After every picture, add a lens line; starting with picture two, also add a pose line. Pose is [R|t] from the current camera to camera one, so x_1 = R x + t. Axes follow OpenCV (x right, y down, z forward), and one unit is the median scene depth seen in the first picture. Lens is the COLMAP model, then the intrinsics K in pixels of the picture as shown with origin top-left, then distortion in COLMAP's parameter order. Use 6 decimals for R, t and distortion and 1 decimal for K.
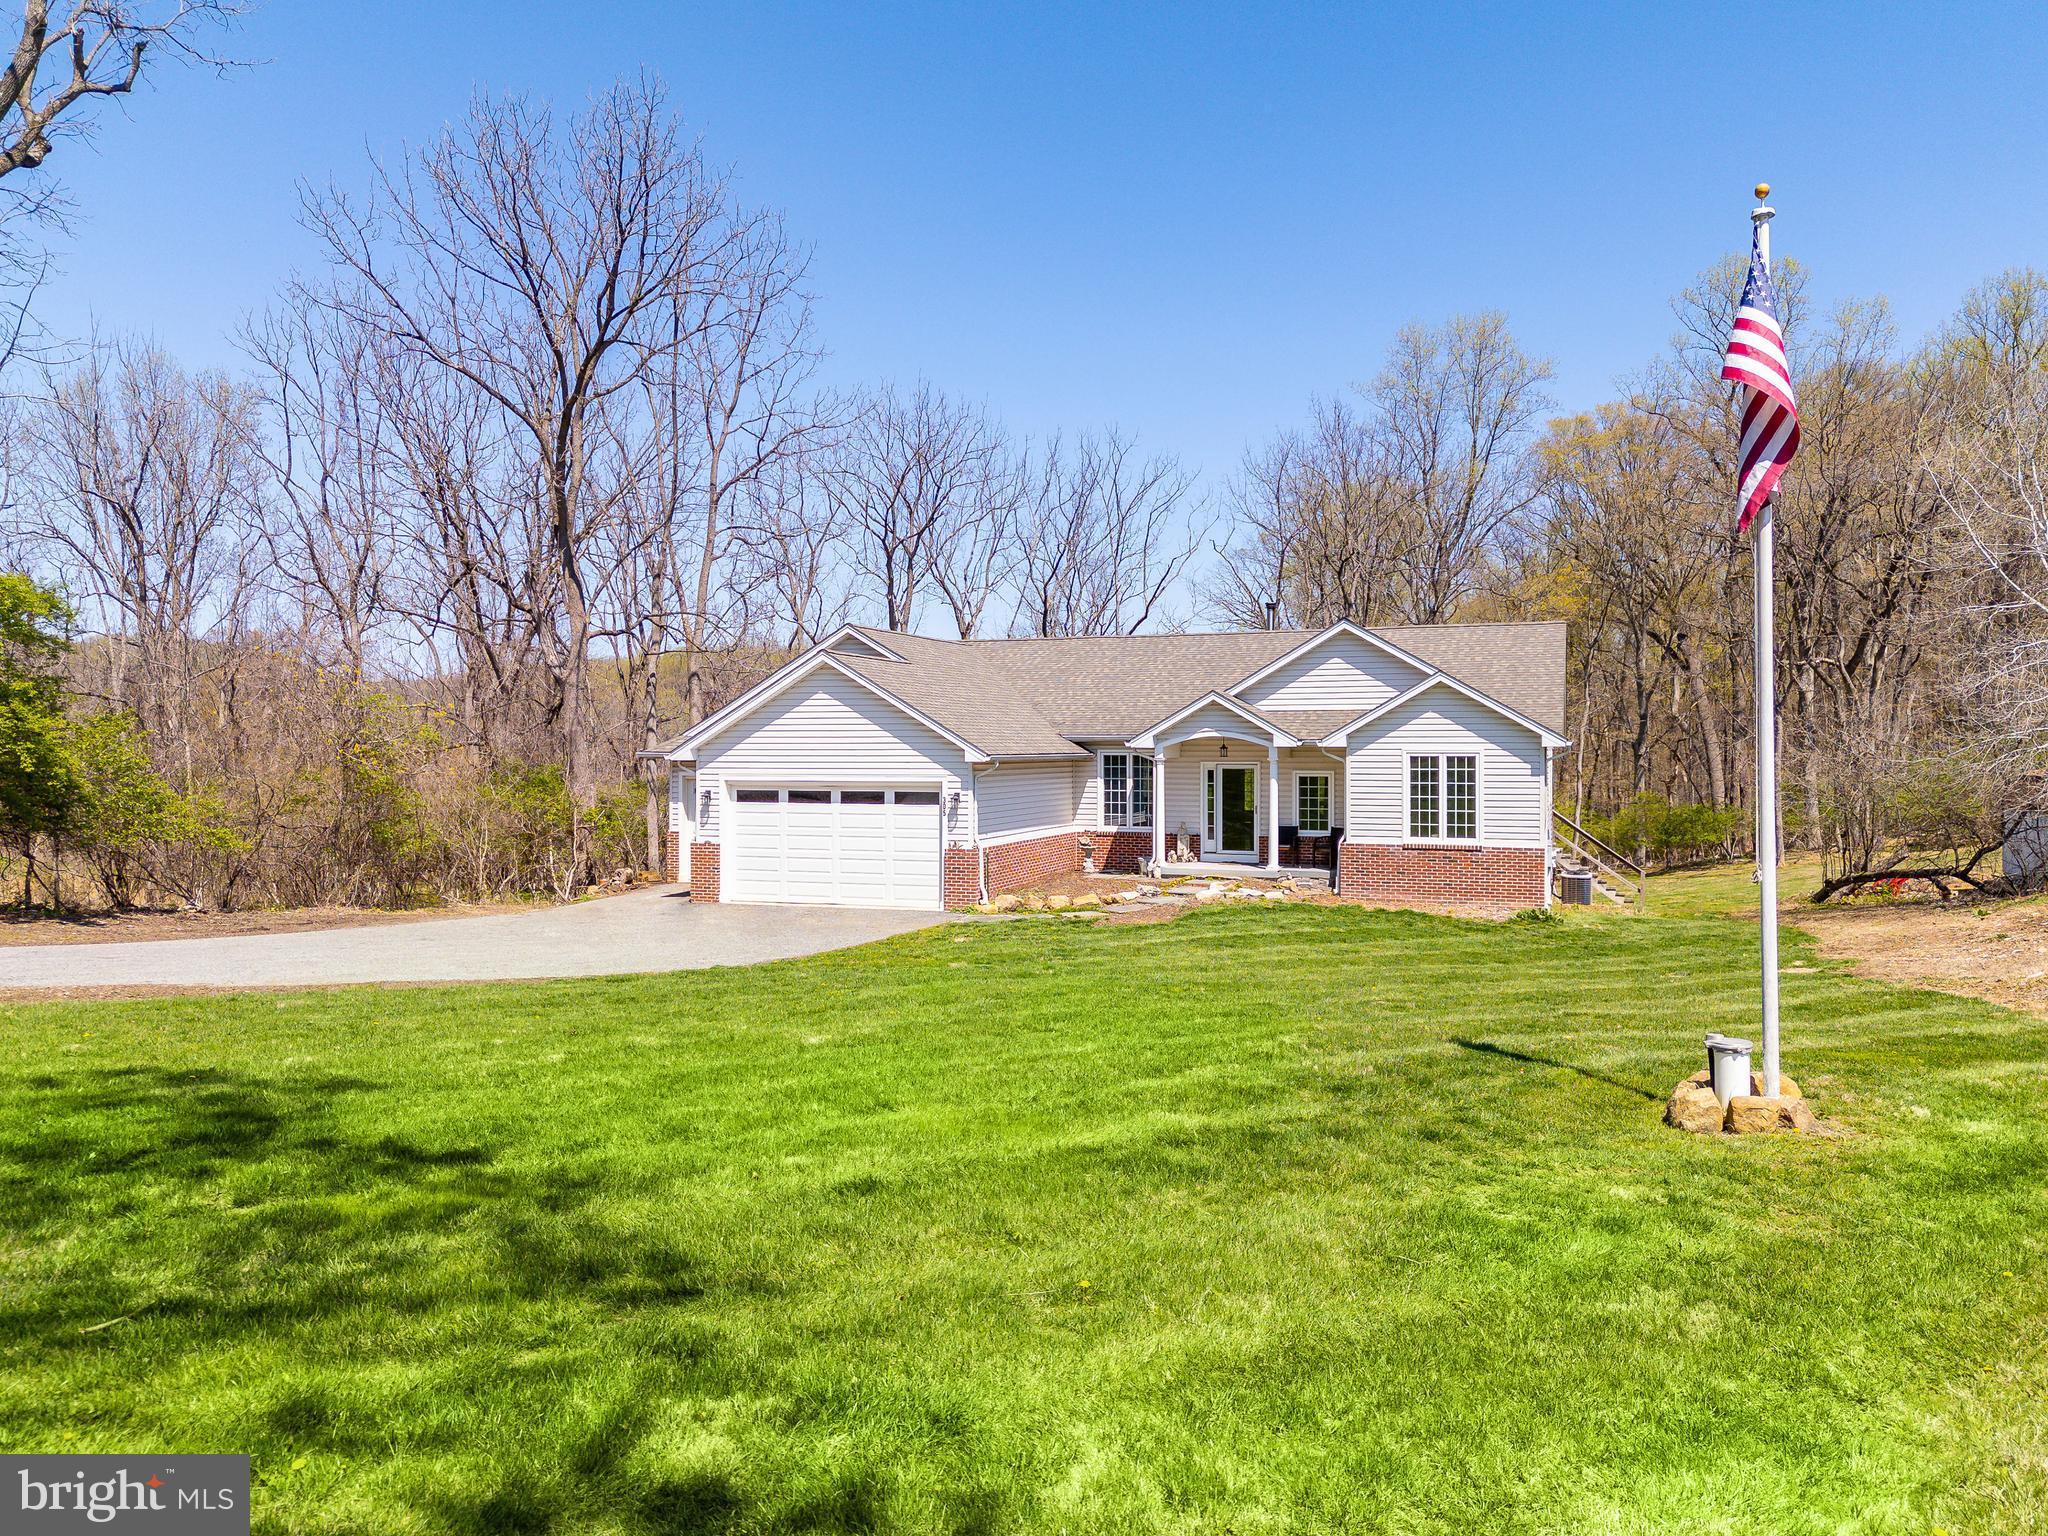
lens RADIAL K [[1627.1, 0, 1027.4], [0, 1627.1, 700.8], [0, 0, 1]] dist [0.057457, 0.010286]
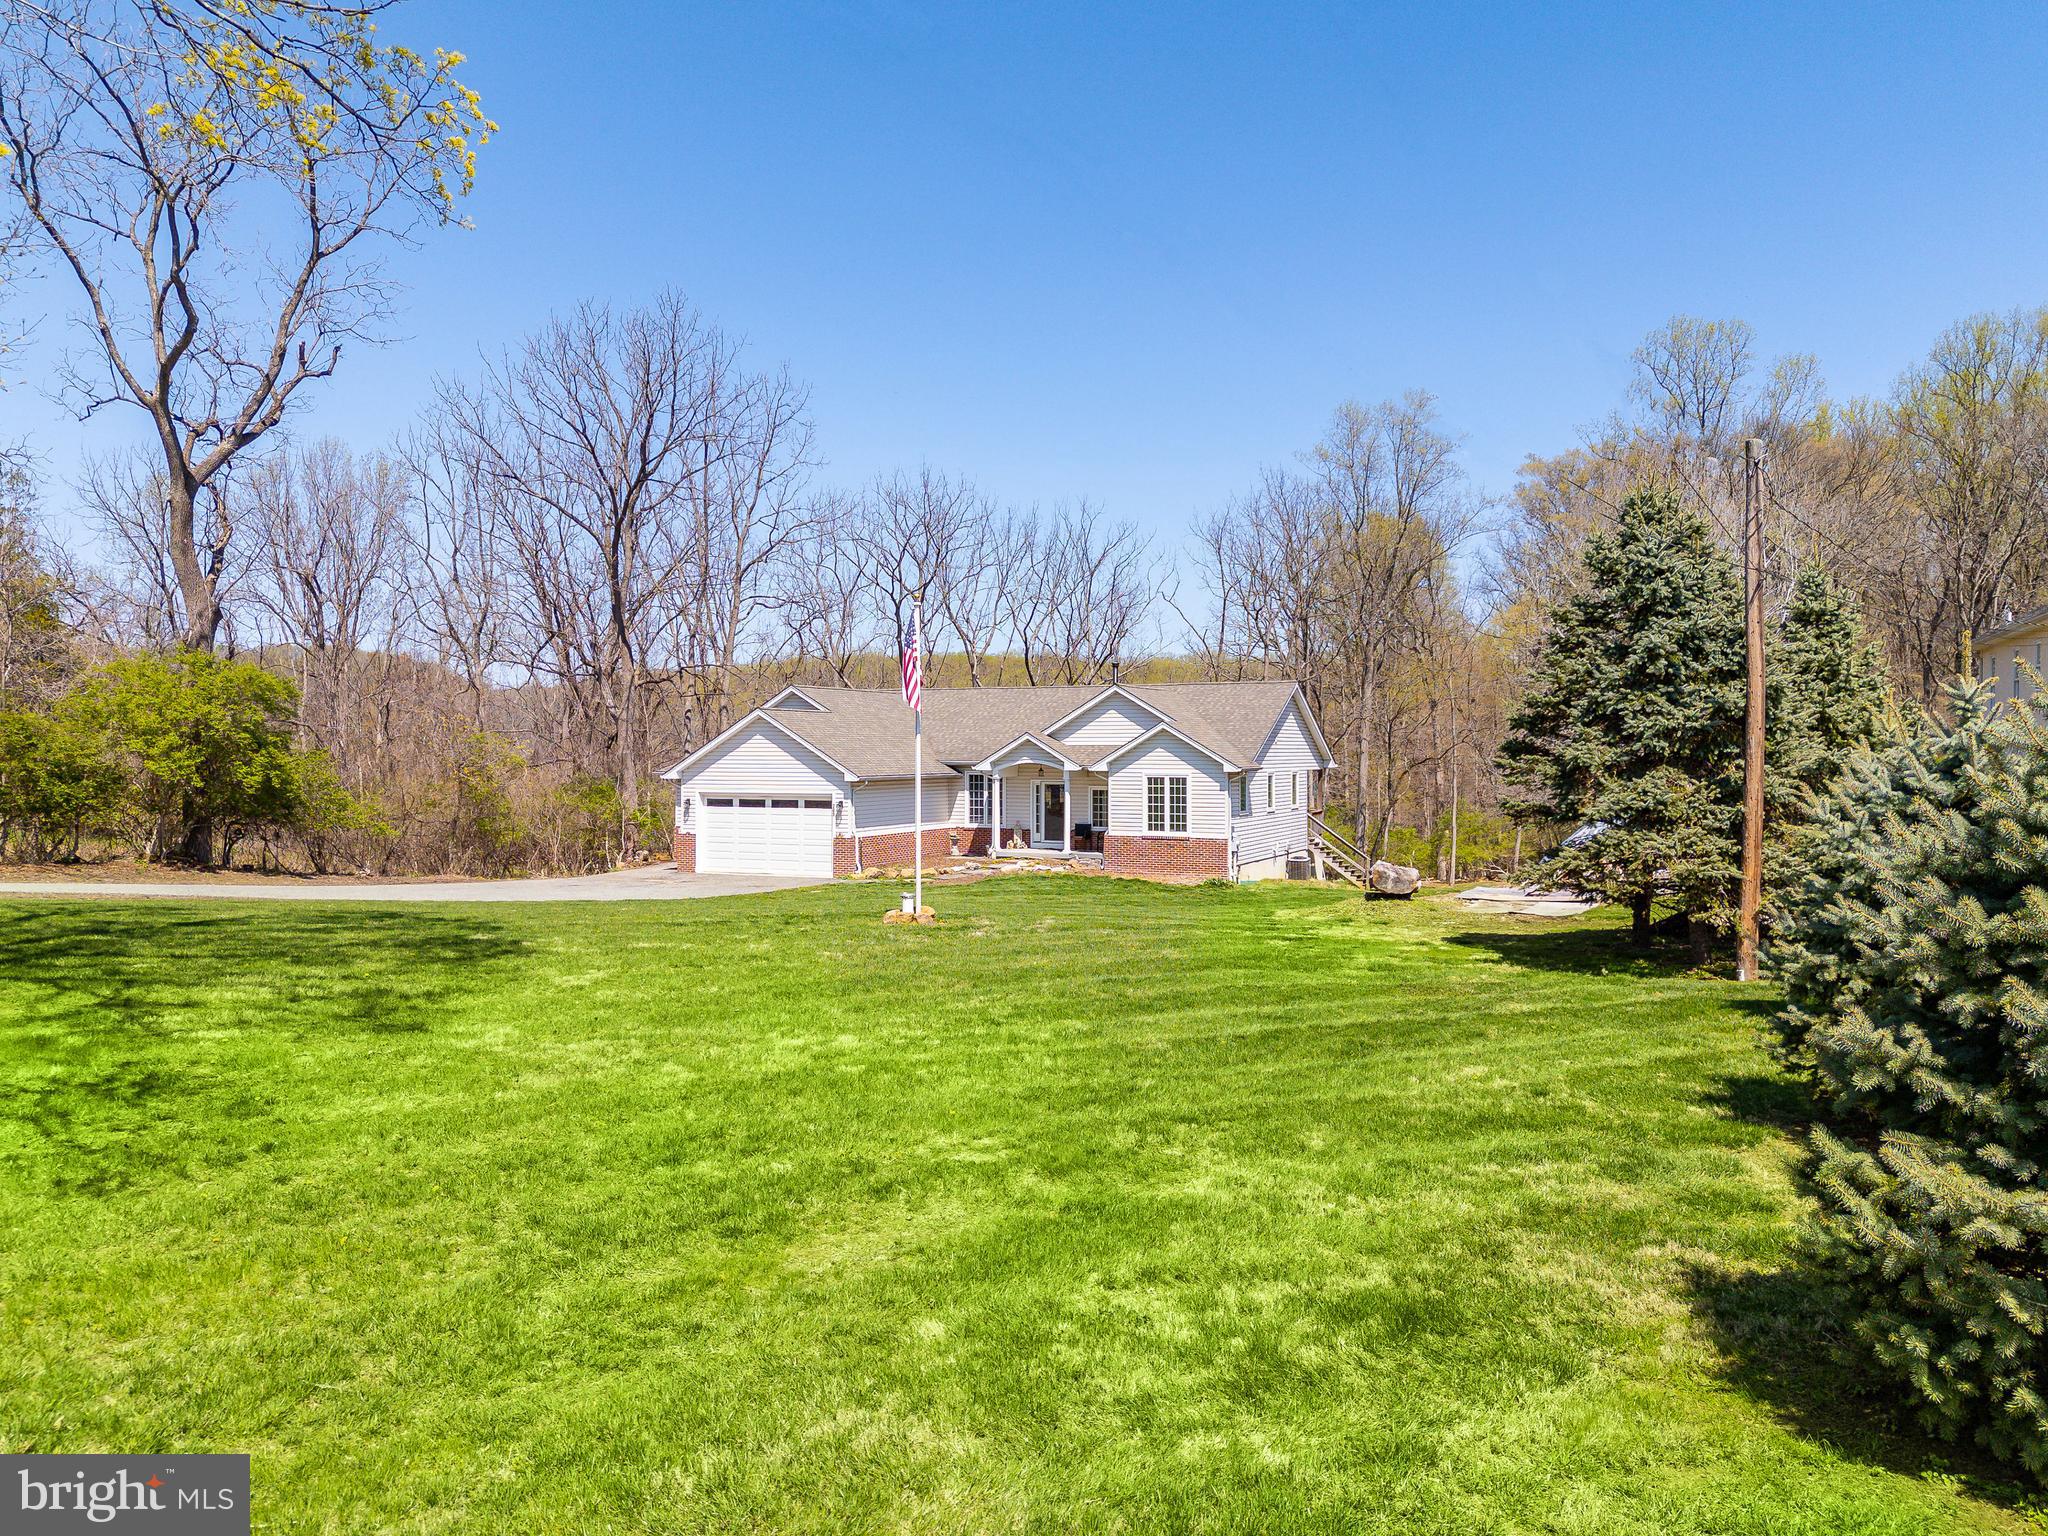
lens RADIAL K [[1476.7, 0, 981.4], [0, 1476.7, 713.6], [0, 0, 1]] dist [0.047758, -0.000565]
pose [[0.997677, -0.000748, -0.068117, 0.161751], [0.000758, 1.000000, 0.000111, -0.023106], [0.068117, -0.000162, 0.997677, -0.340297]]
